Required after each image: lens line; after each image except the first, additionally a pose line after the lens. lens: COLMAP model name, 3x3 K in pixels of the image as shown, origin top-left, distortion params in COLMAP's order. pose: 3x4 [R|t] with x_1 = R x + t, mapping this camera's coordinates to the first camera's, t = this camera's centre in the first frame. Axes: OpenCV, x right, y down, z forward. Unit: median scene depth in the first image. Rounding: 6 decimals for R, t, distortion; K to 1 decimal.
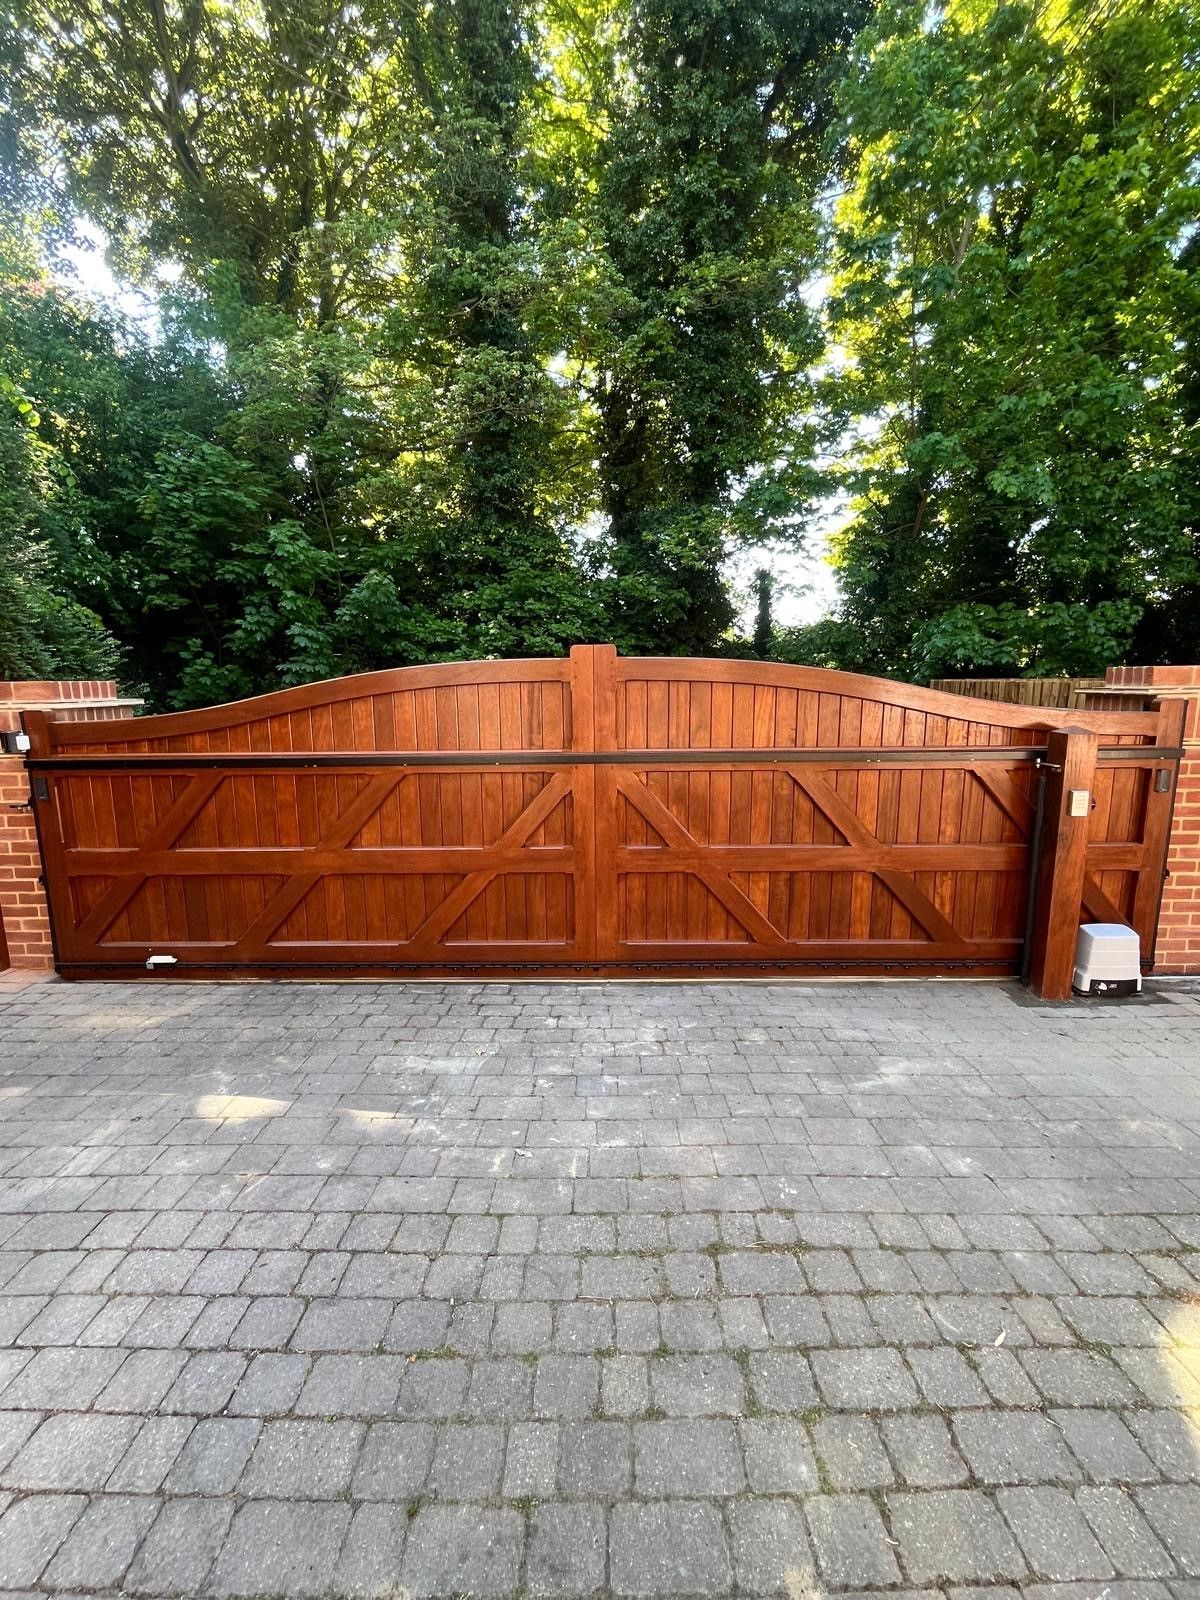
lens RADIAL K [[734.7, 0, 598.3], [0, 734.7, 801.9], [0, 0, 1]] dist [-0.001293, -0.001244]
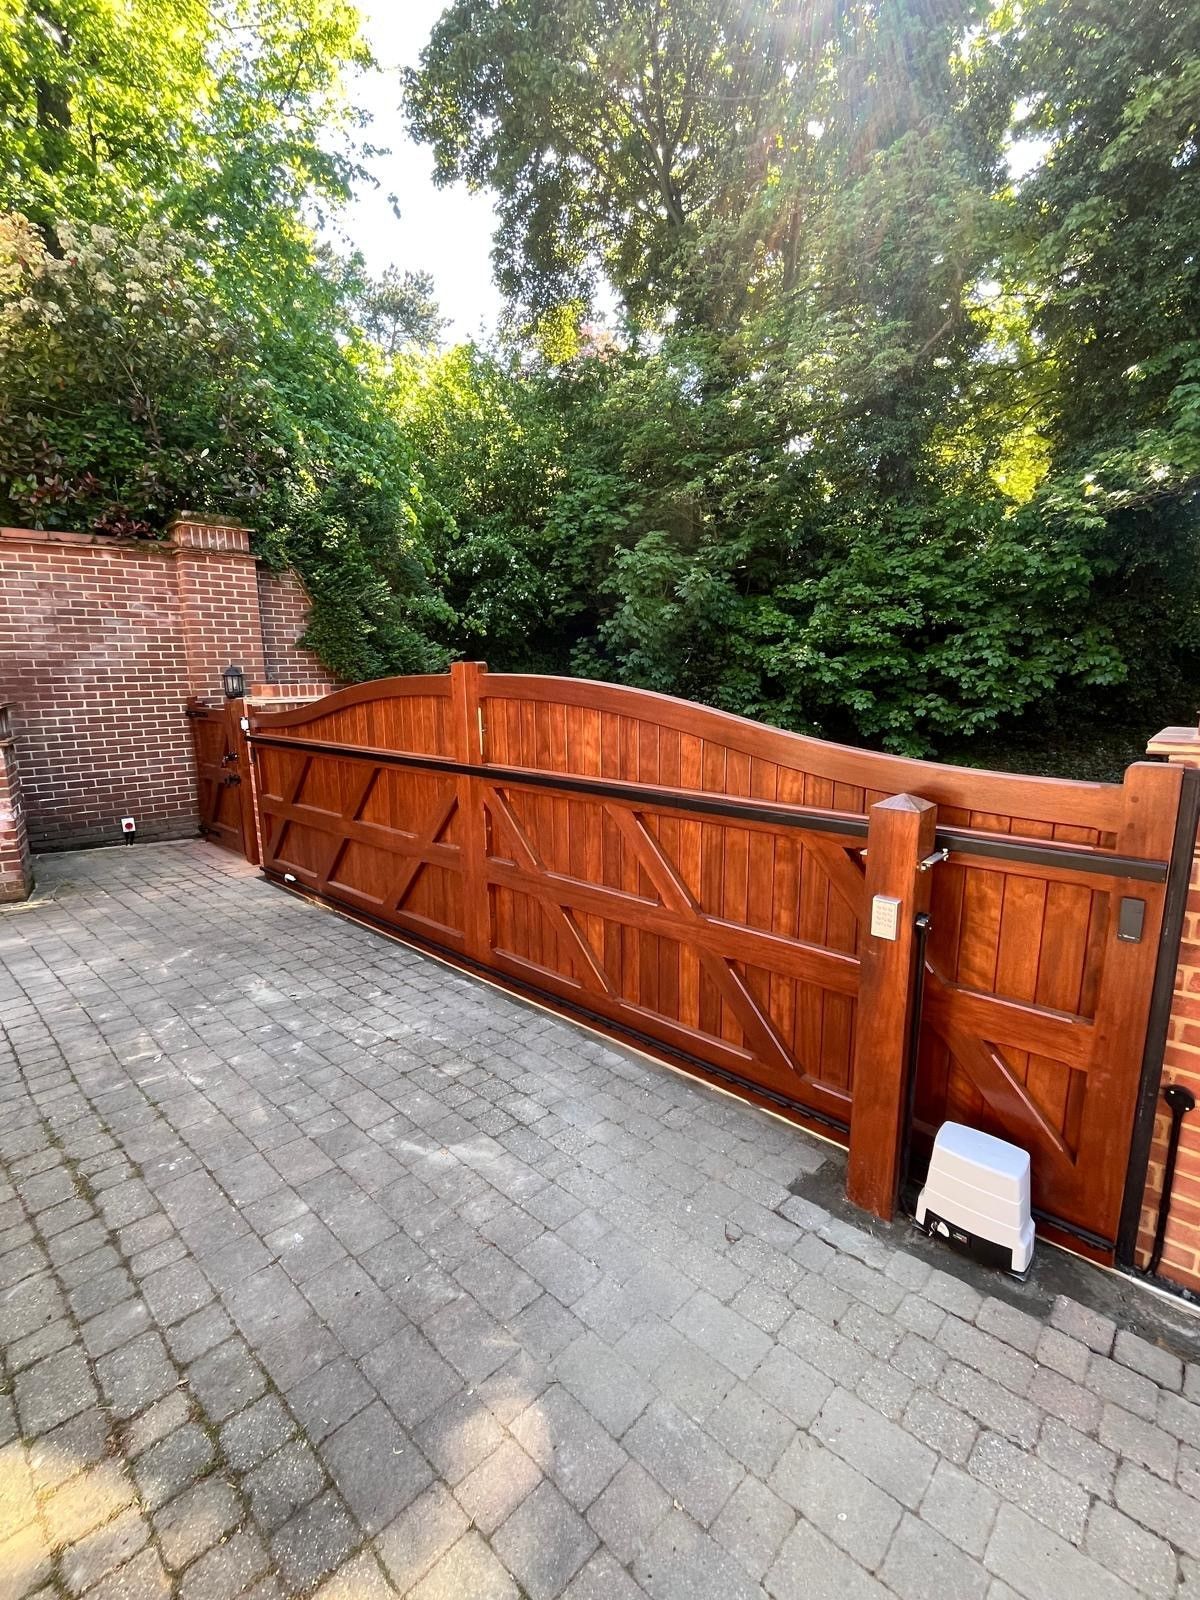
lens RADIAL K [[734.7, 0, 598.3], [0, 734.7, 801.9], [0, 0, 1]] dist [-0.001293, -0.001244]
pose [[0.722341, 0.128808, -0.679435, 0.915641], [-0.110808, 0.991364, 0.070138, -0.116379], [0.682601, 0.024623, 0.730376, 0.385810]]
